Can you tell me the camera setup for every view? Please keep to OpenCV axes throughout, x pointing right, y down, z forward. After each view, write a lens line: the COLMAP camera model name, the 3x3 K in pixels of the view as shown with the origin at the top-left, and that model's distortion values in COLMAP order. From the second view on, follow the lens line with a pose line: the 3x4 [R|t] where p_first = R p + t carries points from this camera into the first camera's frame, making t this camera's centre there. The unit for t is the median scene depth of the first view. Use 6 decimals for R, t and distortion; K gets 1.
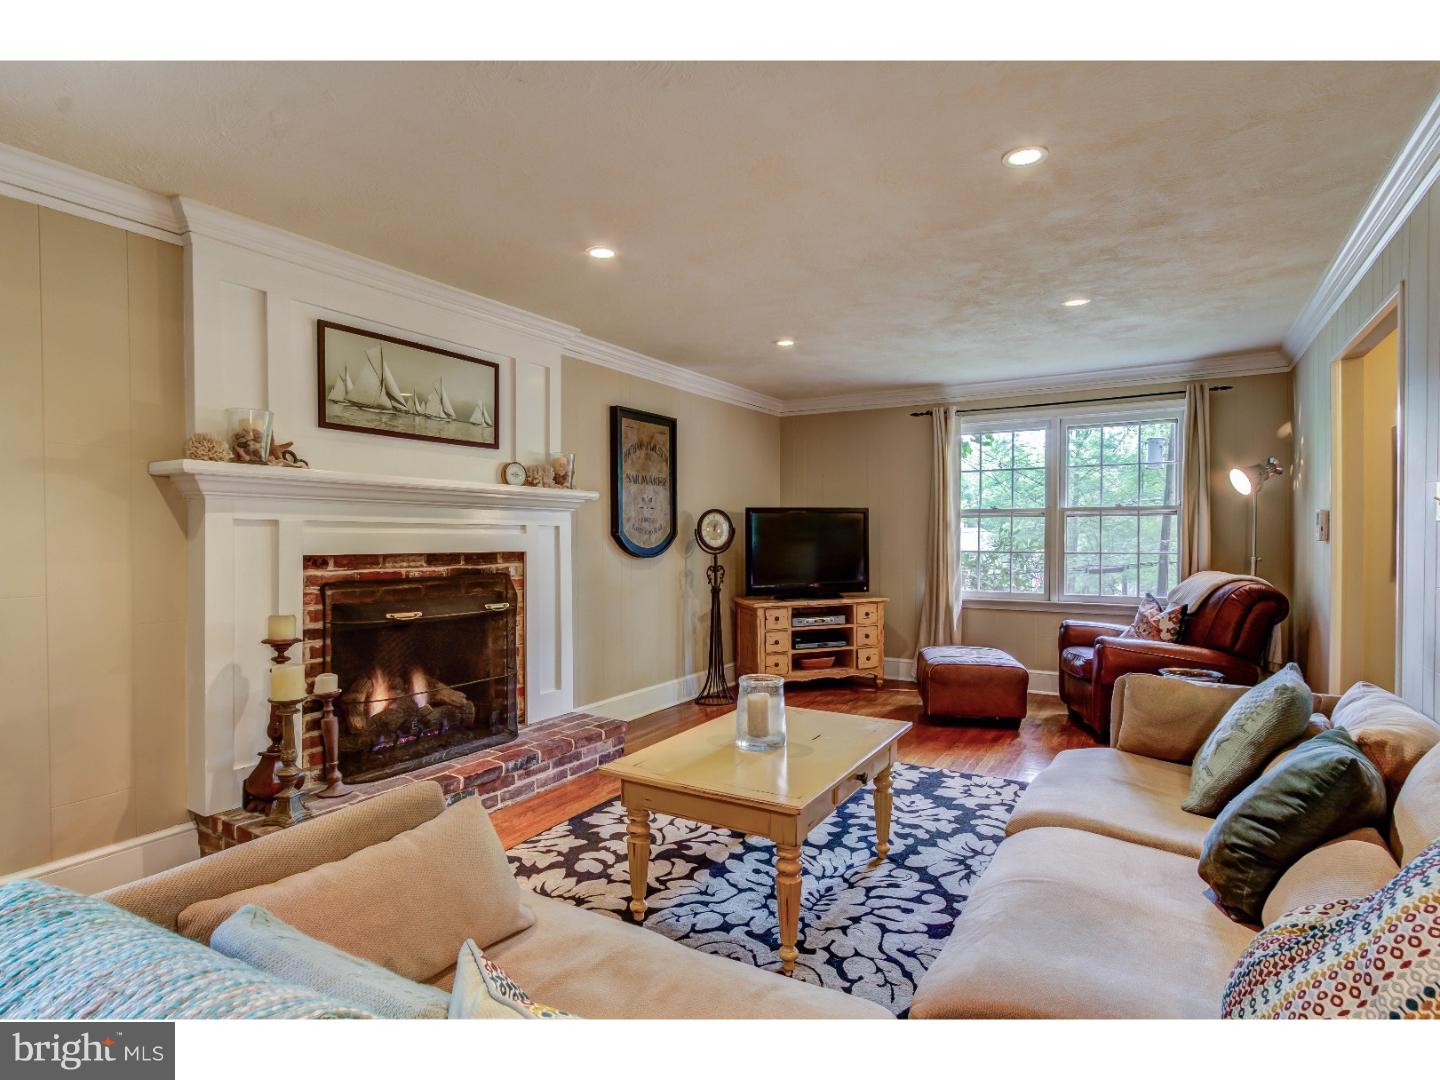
lens RADIAL K [[764.3, 0, 711.8], [0, 764.3, 534.0], [0, 0, 1]] dist [-0.007608, 0.002071]
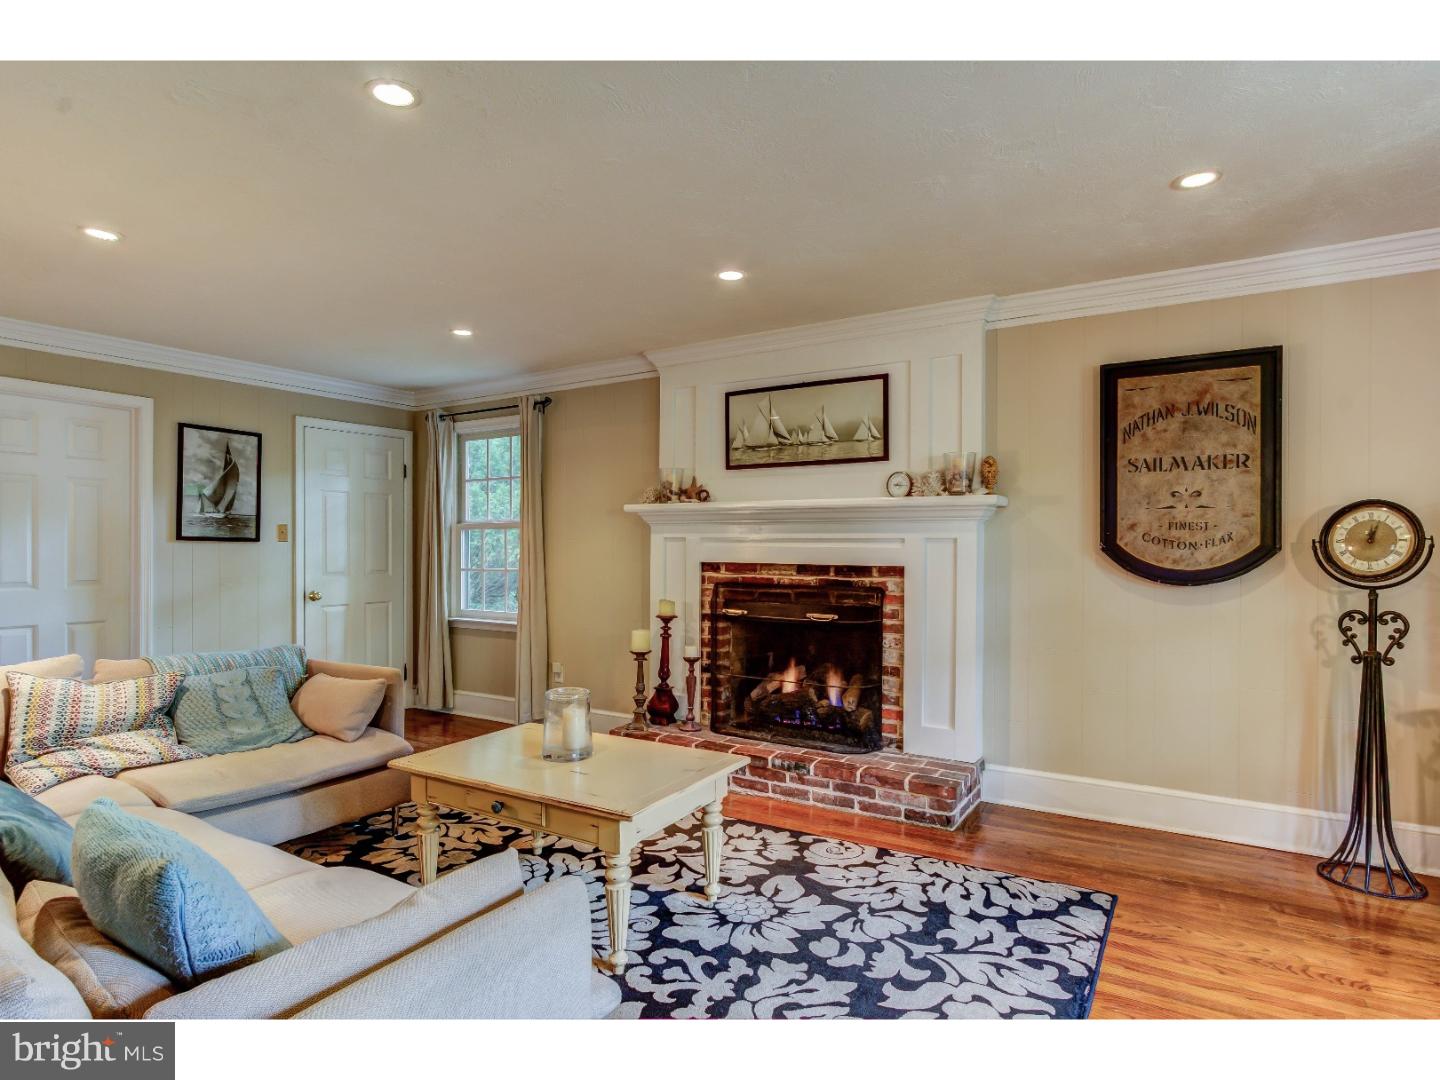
lens RADIAL K [[764.3, 0, 713.2], [0, 764.3, 551.0], [0, 0, 1]] dist [-0.007608, 0.002071]
pose [[-0.002182, -0.000039, -0.999998, 0.771562], [-0.006084, 0.999981, -0.000026, 0.006271], [0.999979, 0.006083, -0.002183, 0.865038]]
